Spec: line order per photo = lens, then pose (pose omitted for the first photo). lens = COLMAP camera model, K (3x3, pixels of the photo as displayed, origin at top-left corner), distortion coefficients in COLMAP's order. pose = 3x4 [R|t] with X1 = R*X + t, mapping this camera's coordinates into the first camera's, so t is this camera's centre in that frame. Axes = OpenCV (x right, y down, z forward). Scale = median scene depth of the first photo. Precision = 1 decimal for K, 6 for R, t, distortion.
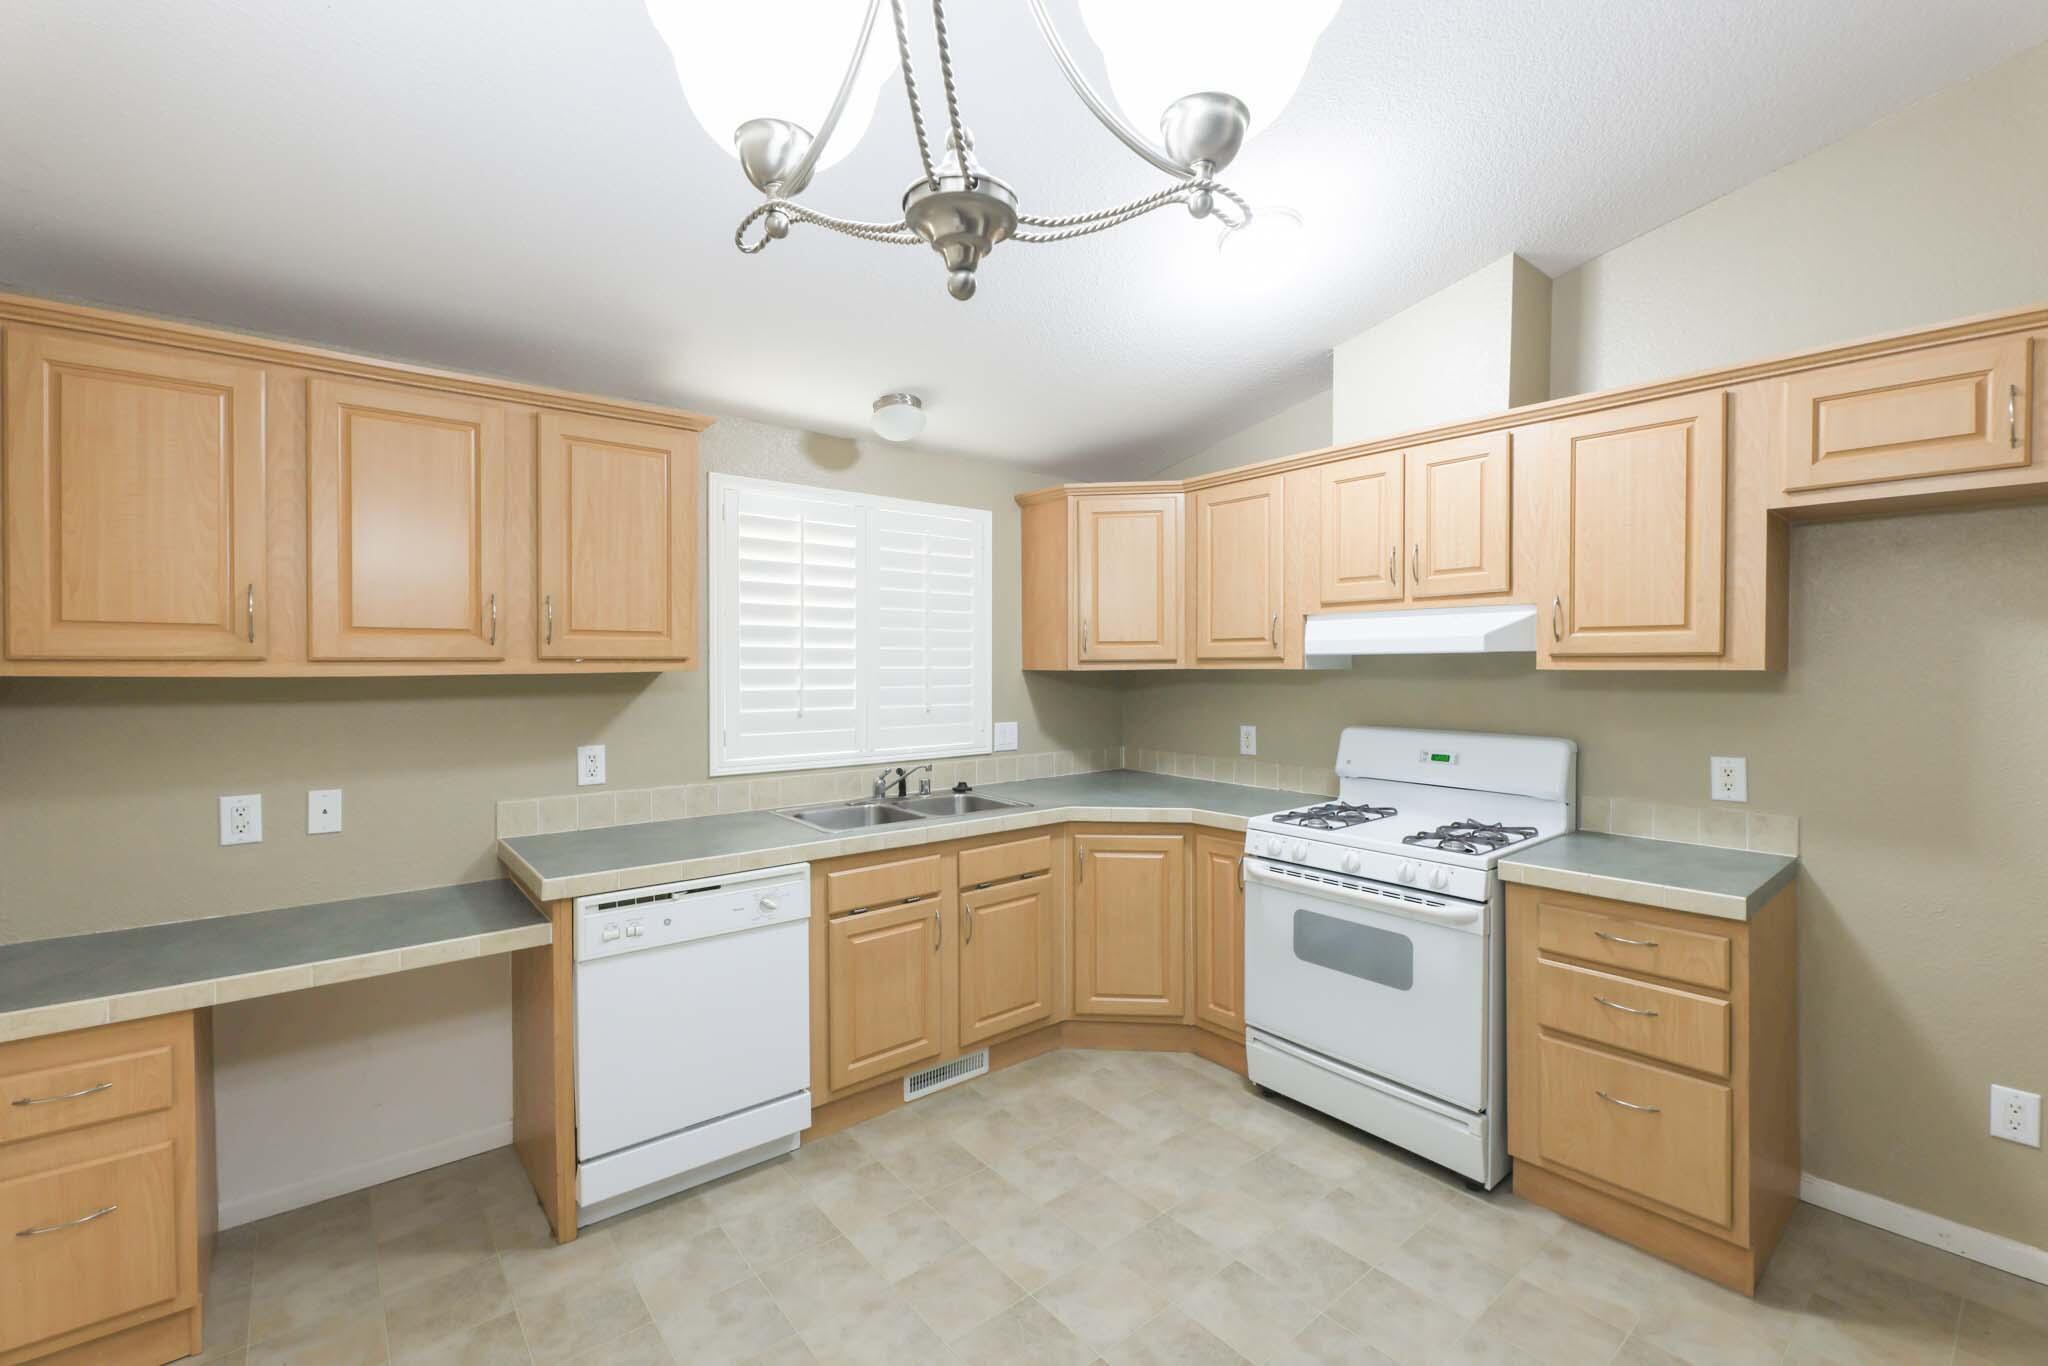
lens RADIAL K [[896.4, 0, 1030.0], [0, 896.4, 675.8], [0, 0, 1]] dist [-0.005514, -0.000586]
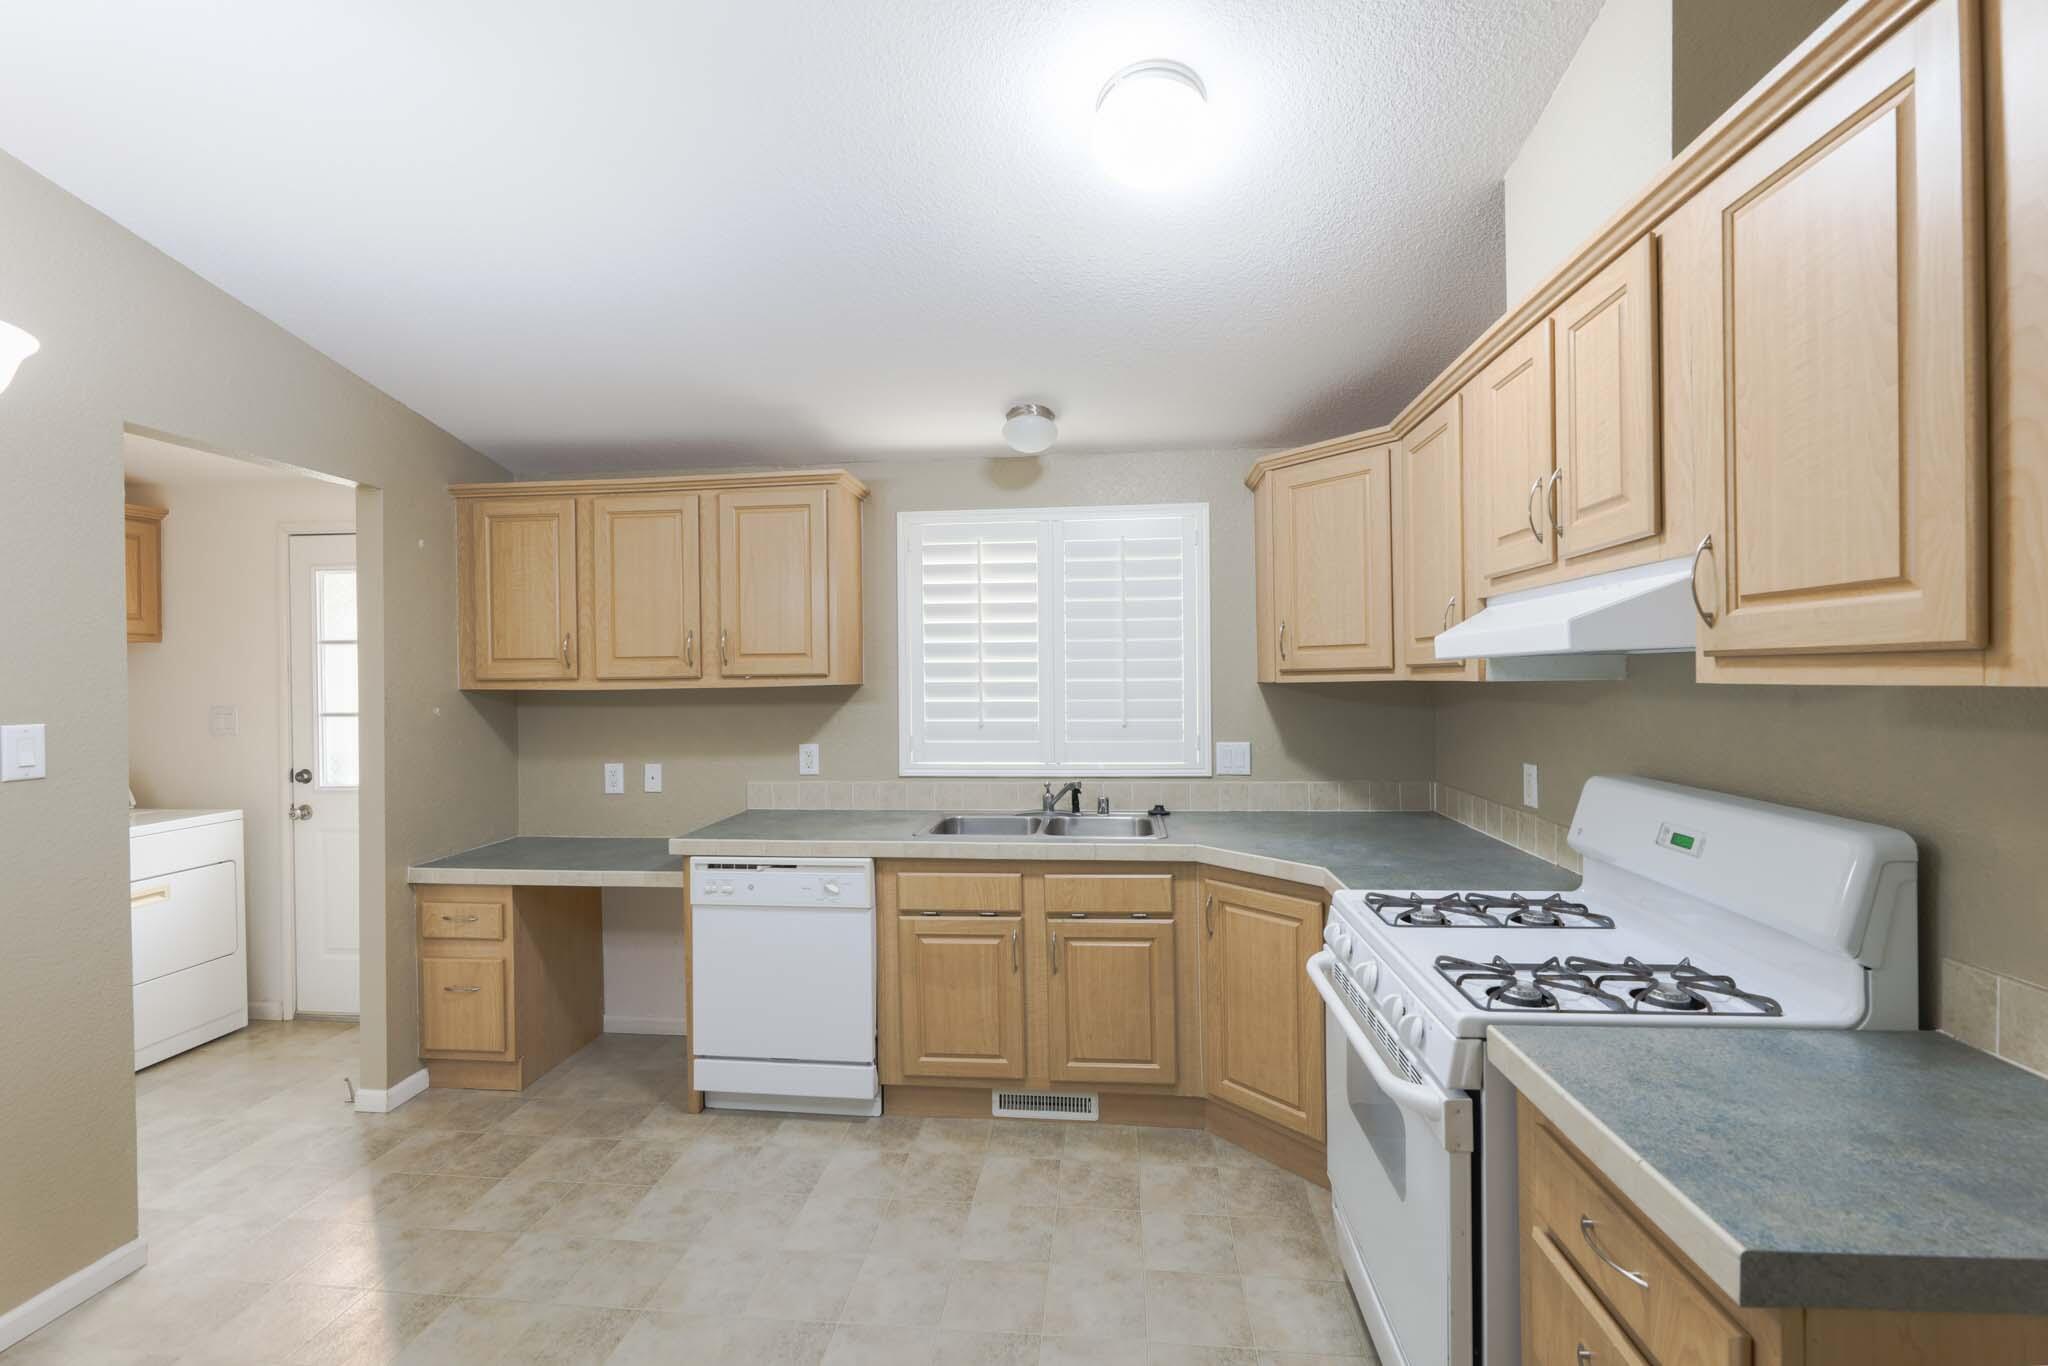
lens RADIAL K [[896.4, 0, 1028.4], [0, 896.4, 680.0], [0, 0, 1]] dist [-0.005514, -0.000586]
pose [[0.686092, -0.003484, -0.727507, 0.649762], [0.000995, 0.999992, -0.003851, -0.007037], [0.727514, 0.001918, 0.686090, 0.360427]]
